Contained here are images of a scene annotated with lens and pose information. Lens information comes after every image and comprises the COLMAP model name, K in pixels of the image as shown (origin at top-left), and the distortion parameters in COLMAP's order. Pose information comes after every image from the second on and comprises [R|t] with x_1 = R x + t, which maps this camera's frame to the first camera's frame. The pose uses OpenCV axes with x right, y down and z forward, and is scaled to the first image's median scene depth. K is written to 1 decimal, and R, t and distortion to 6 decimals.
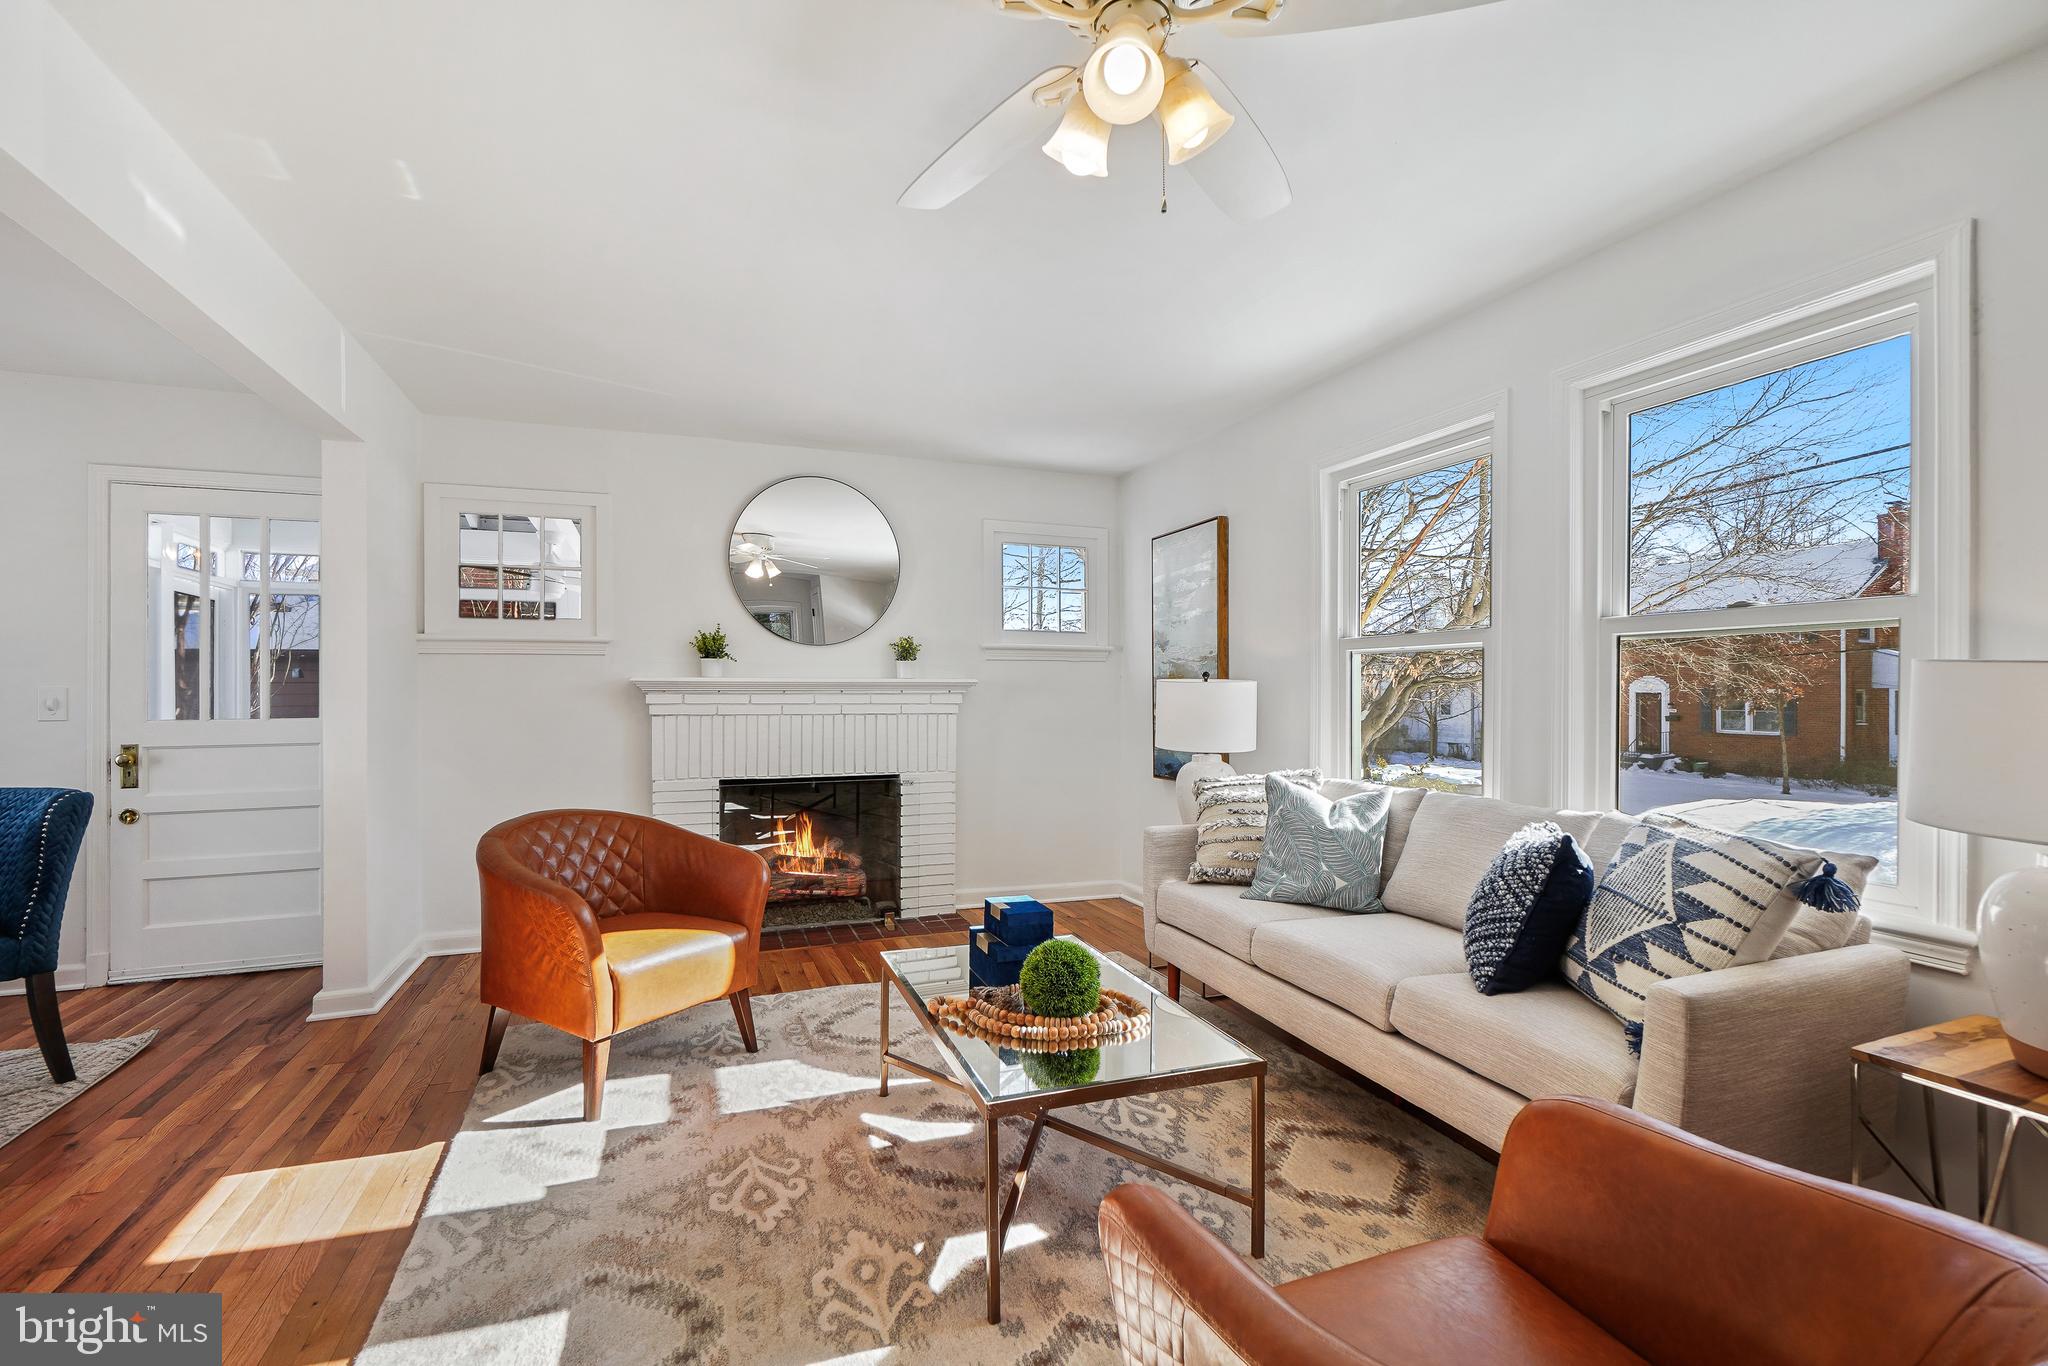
lens RADIAL K [[903.4, 0, 1037.2], [0, 903.4, 692.1], [0, 0, 1]] dist [-0.003268, 0.000060]
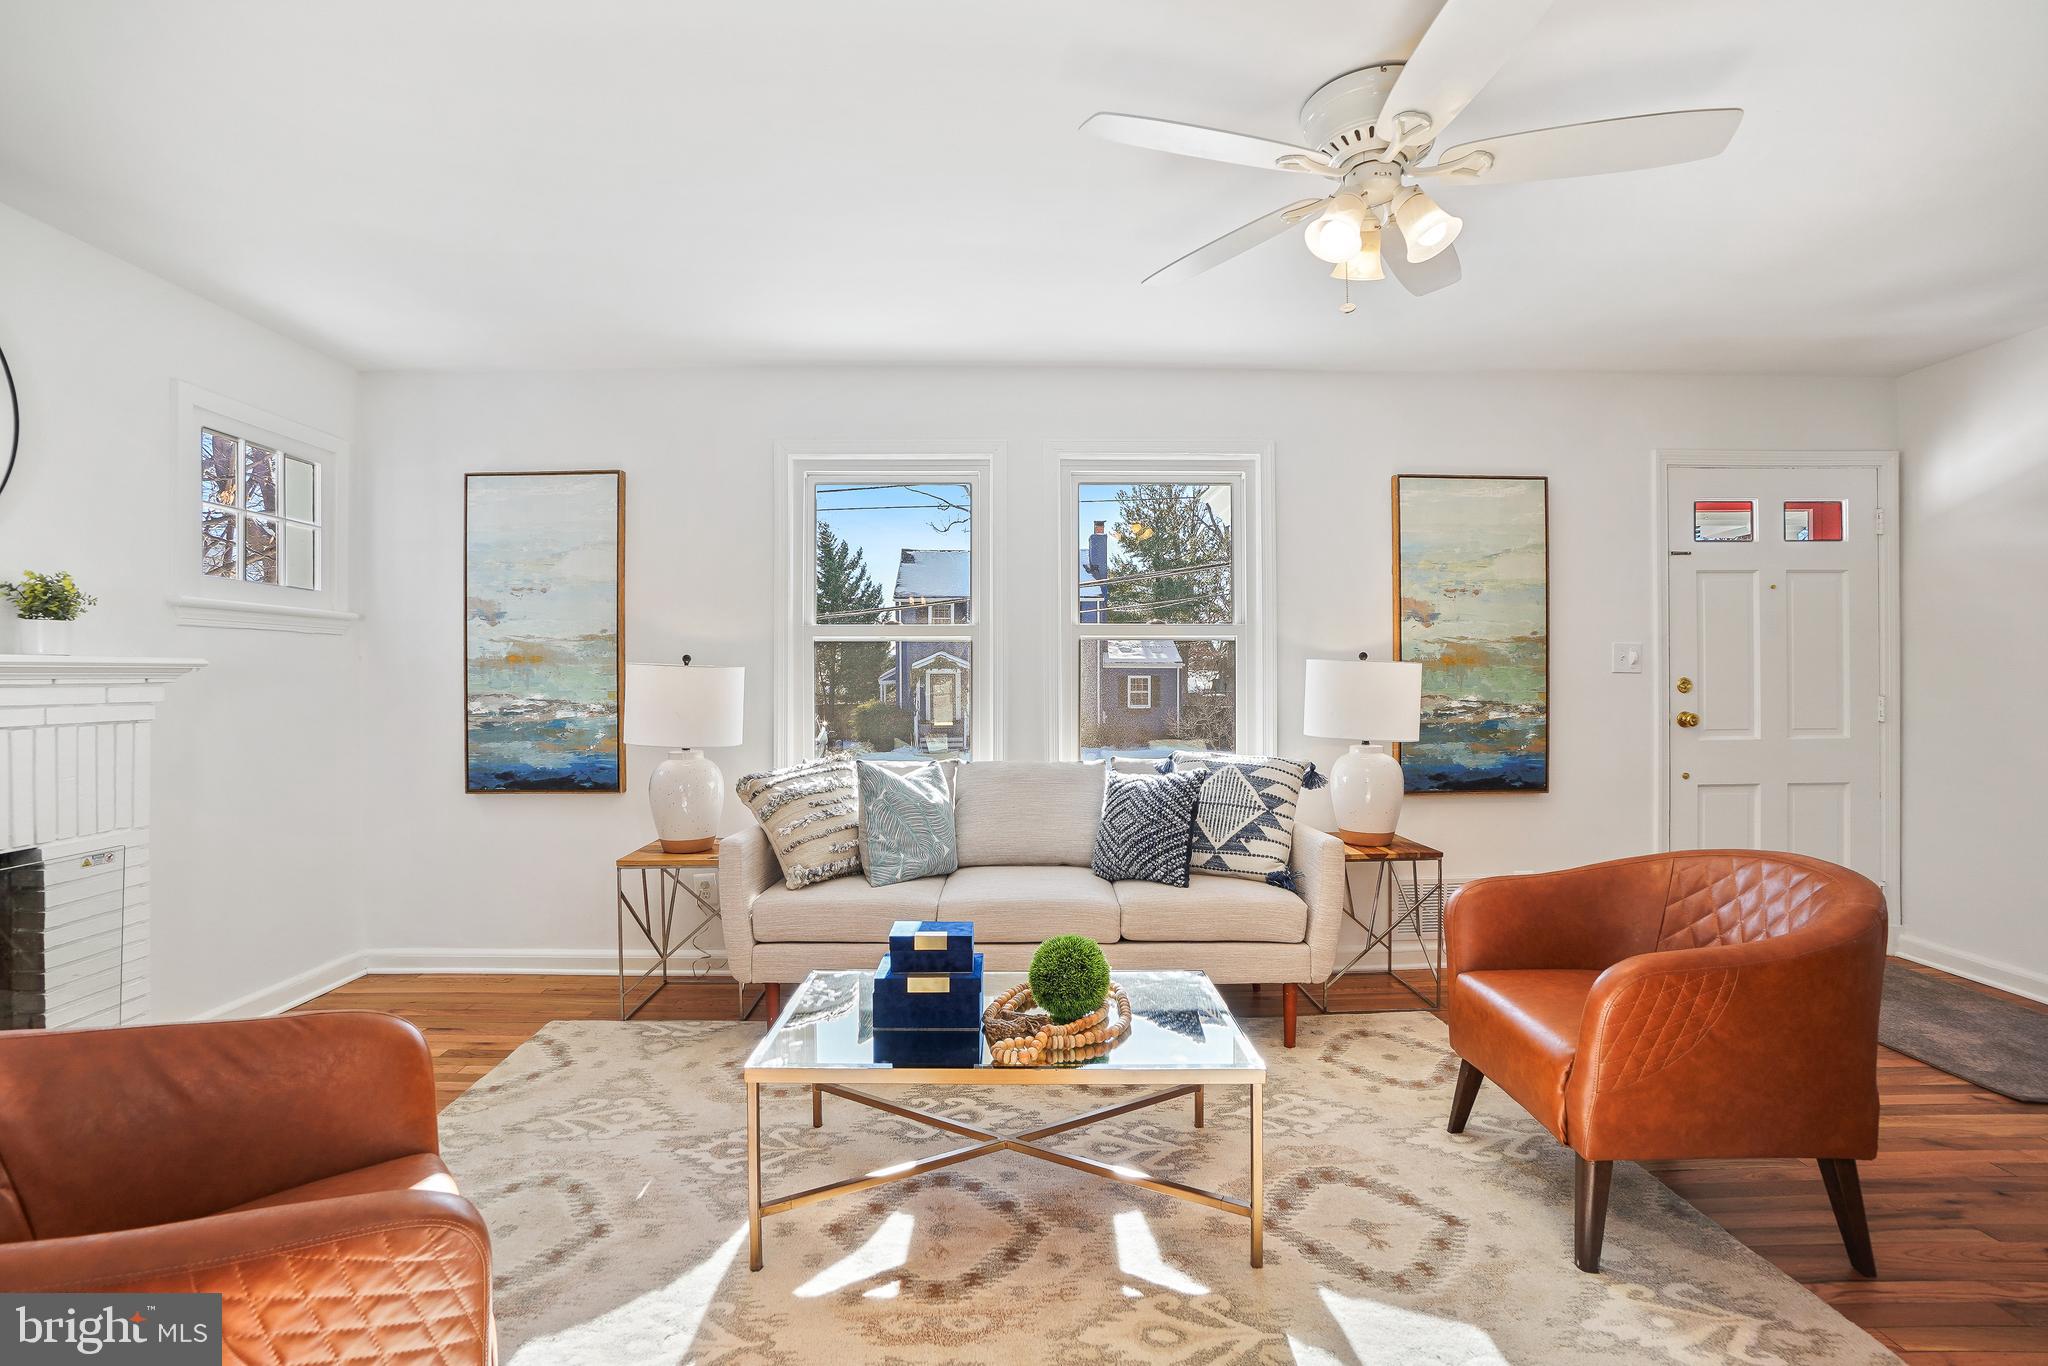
lens RADIAL K [[903.4, 0, 1041.2], [0, 903.4, 672.7], [0, 0, 1]] dist [-0.003268, 0.000060]
pose [[0.352585, 0.001217, 0.935779, -0.644241], [0.004164, 0.999987, -0.002869, -0.002393], [-0.935771, 0.004909, 0.352575, 0.486207]]
